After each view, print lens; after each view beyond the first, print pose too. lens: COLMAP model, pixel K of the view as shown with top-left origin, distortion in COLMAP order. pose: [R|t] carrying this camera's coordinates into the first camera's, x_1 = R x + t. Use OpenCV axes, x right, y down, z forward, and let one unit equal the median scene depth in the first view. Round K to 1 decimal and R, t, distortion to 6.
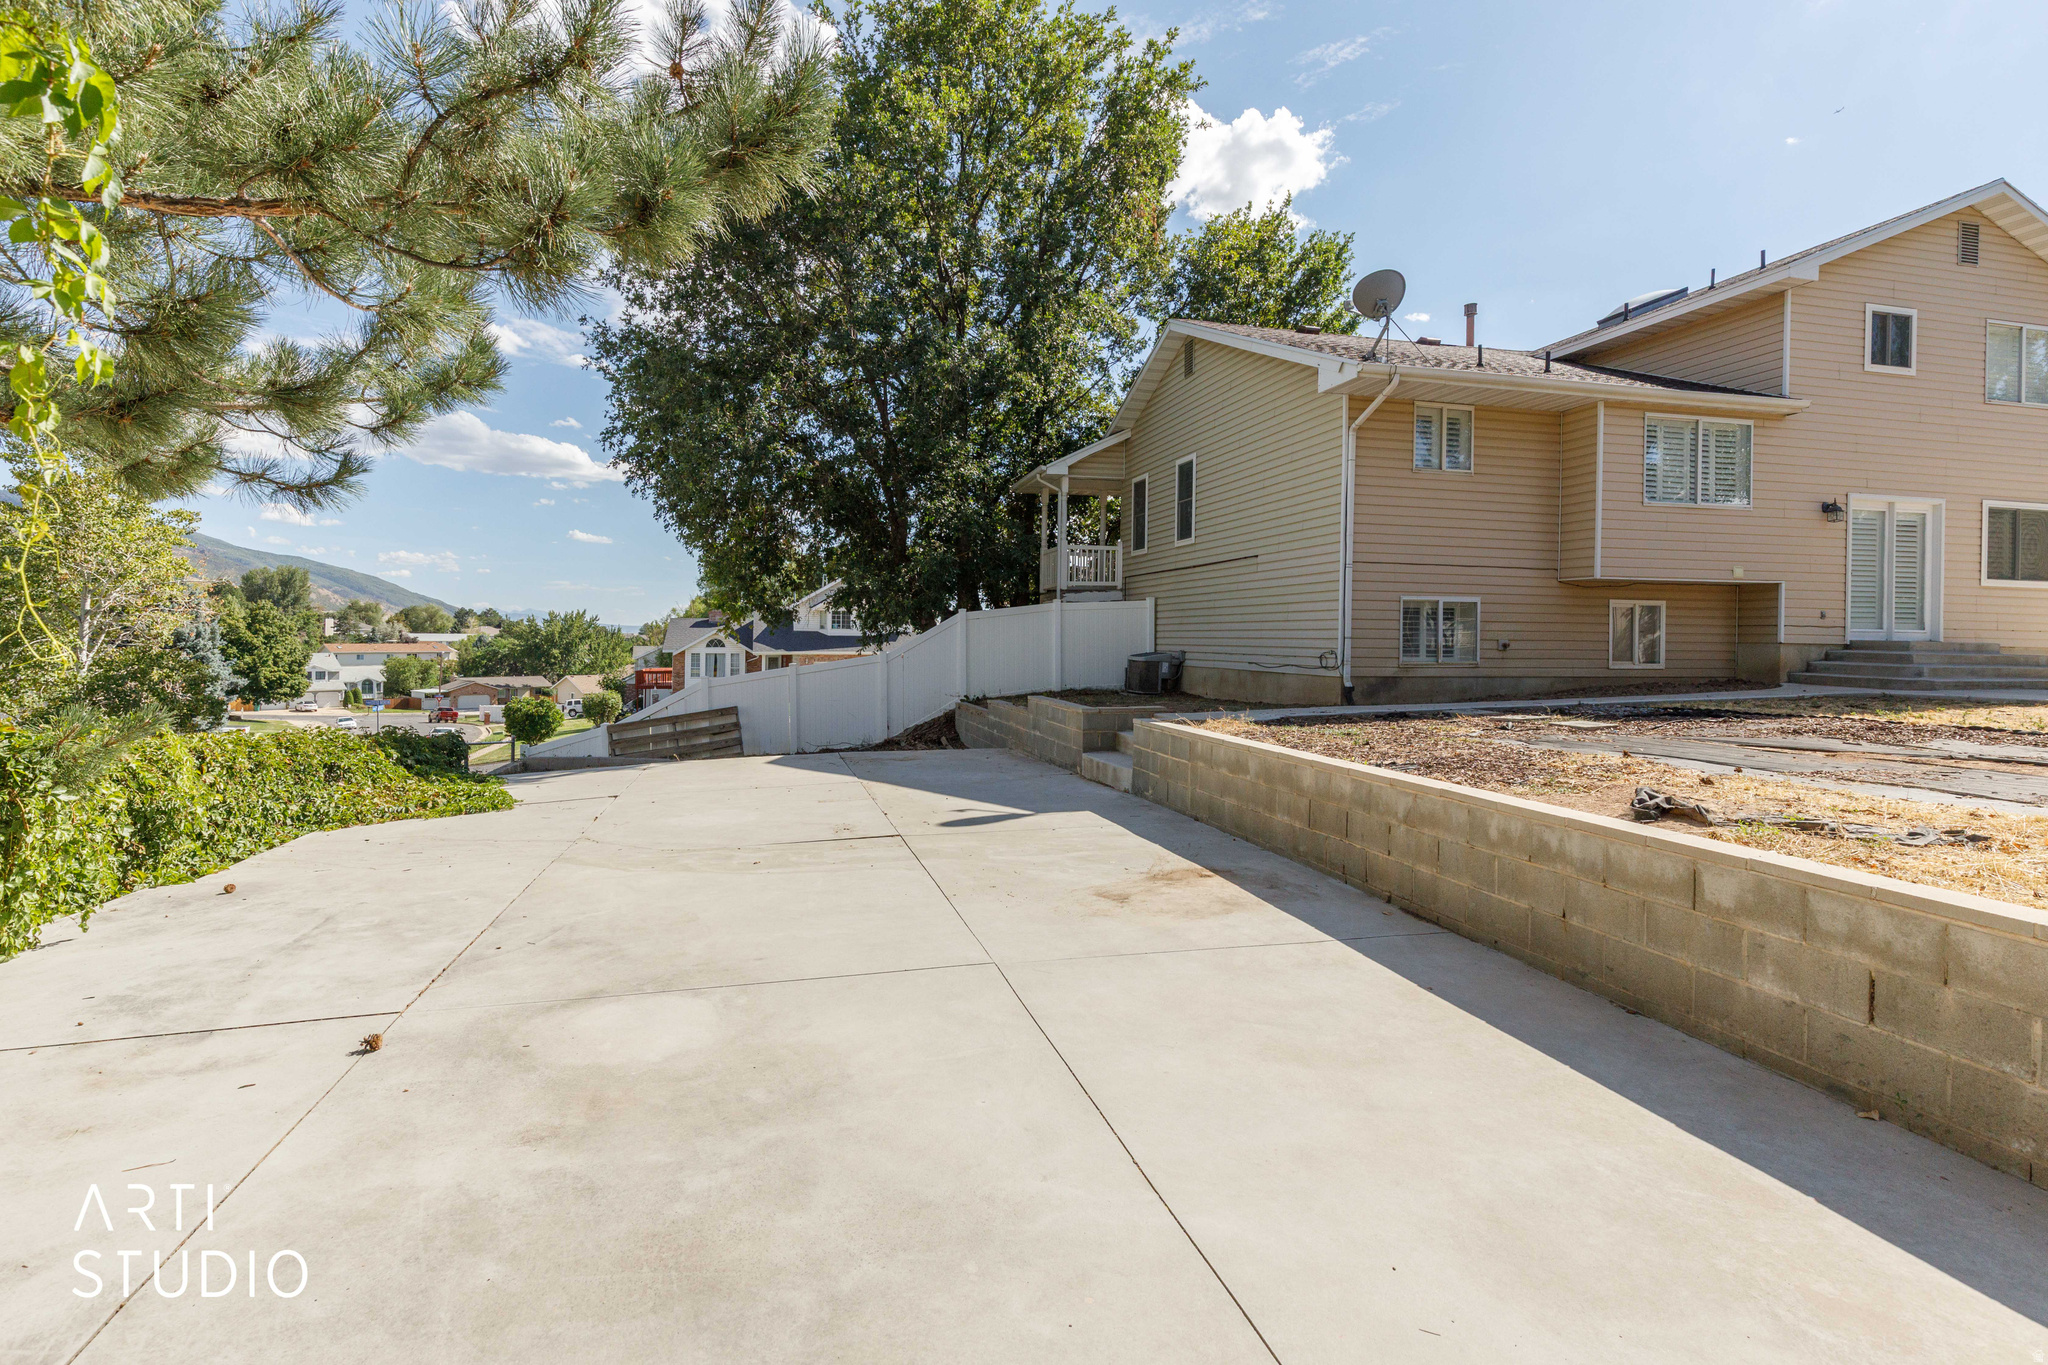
lens RADIAL K [[966.8, 0, 1014.4], [0, 966.8, 659.4], [0, 0, 1]] dist [0.002353, 0.000214]
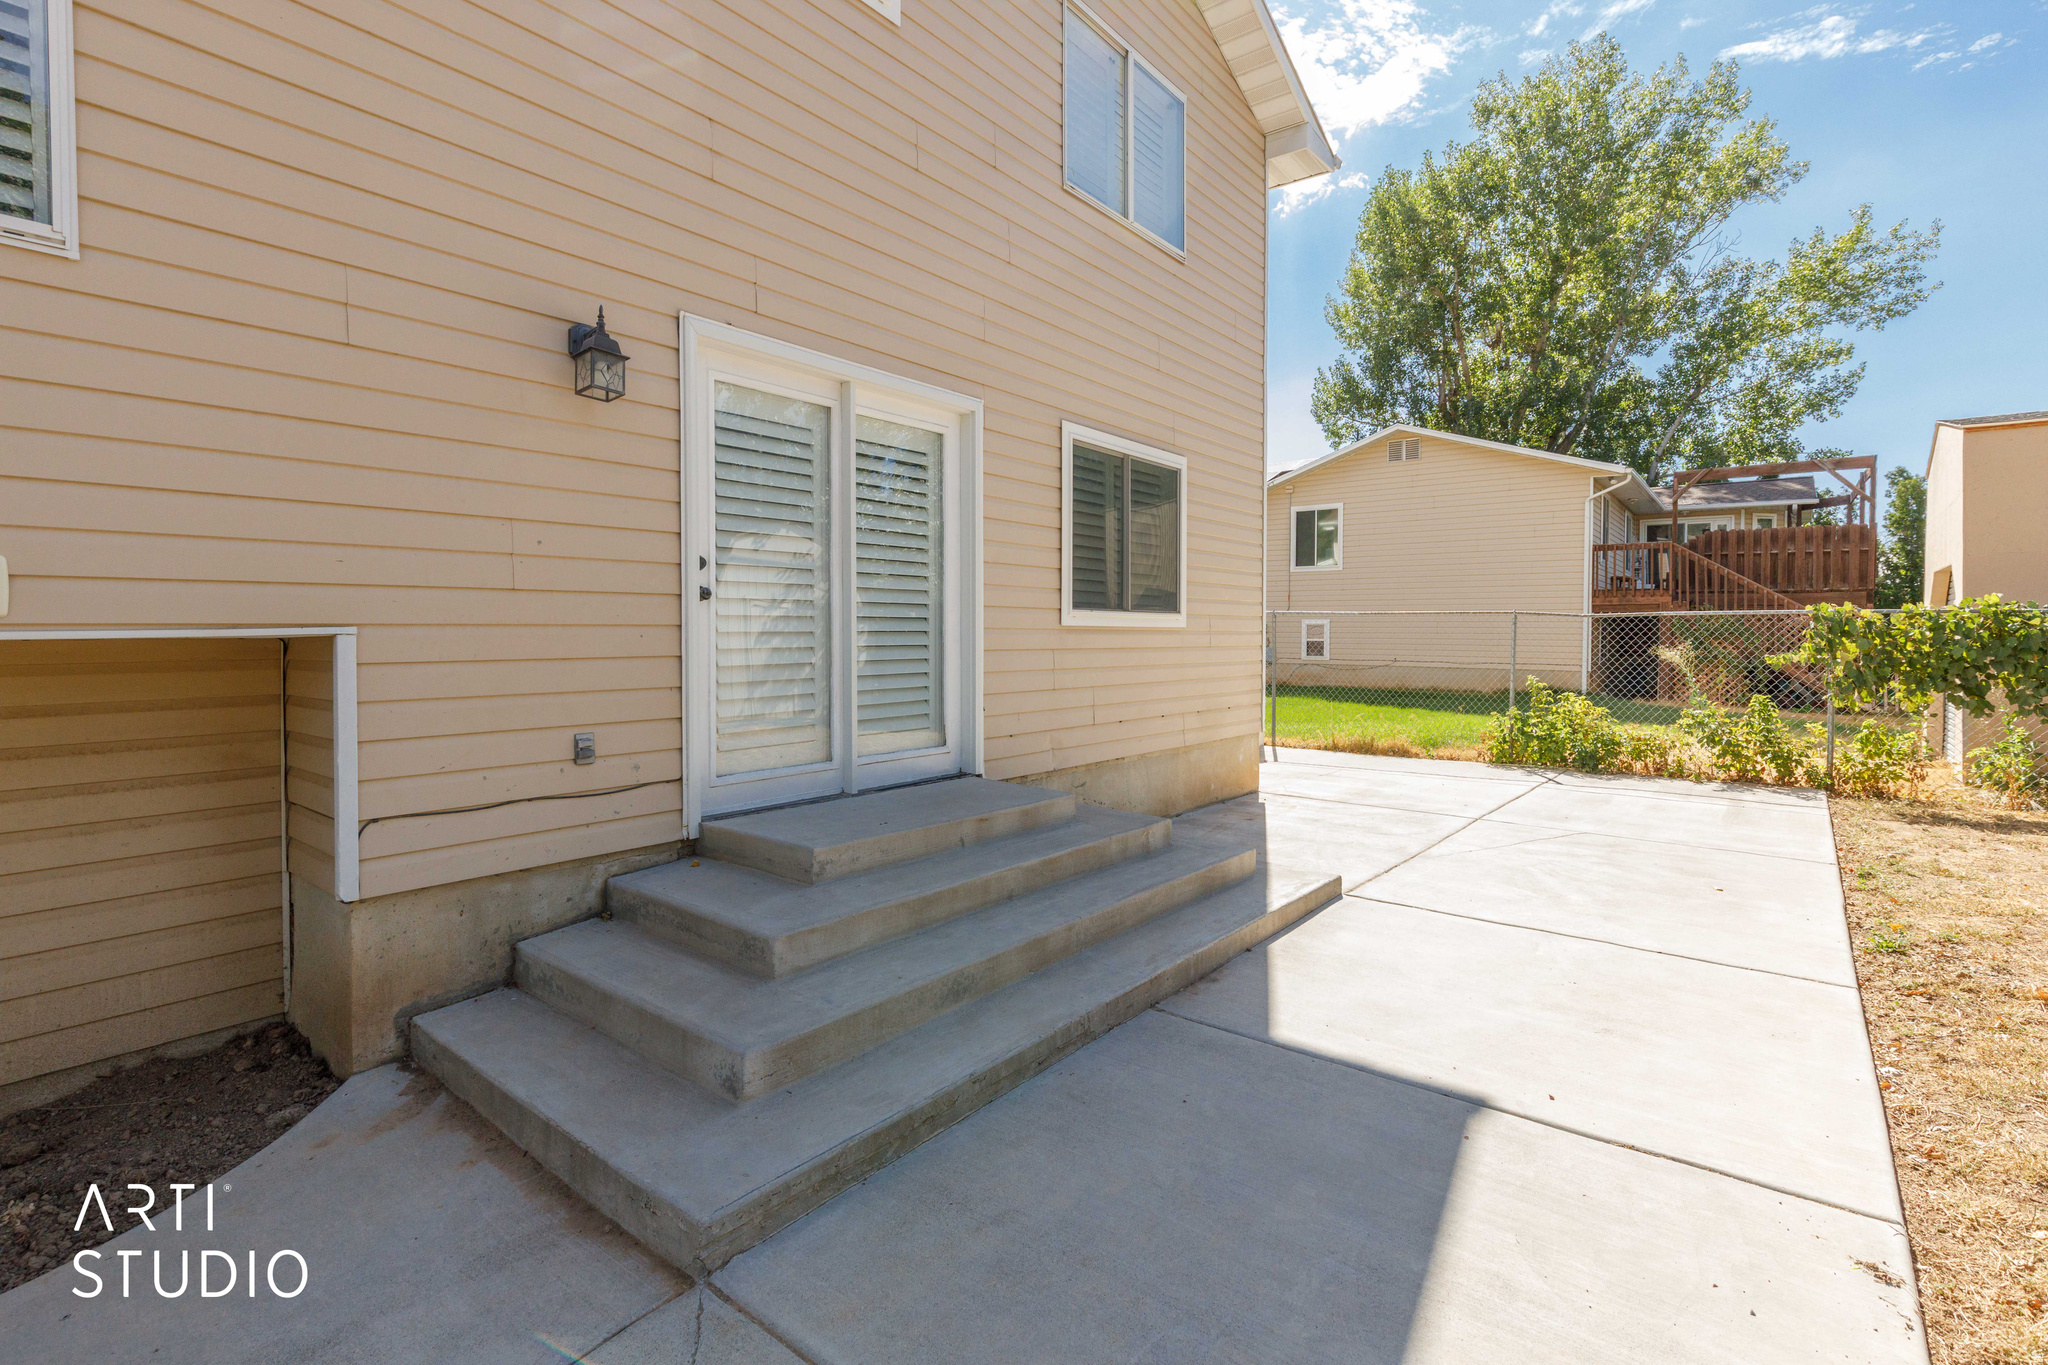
lens RADIAL K [[966.8, 0, 1014.4], [0, 966.8, 659.4], [0, 0, 1]] dist [0.002353, 0.000214]
pose [[0.797587, -0.024575, 0.602703, 0.760648], [0.013443, 0.999646, 0.022971, -0.074363], [-0.603054, -0.010219, 0.797635, 0.708361]]
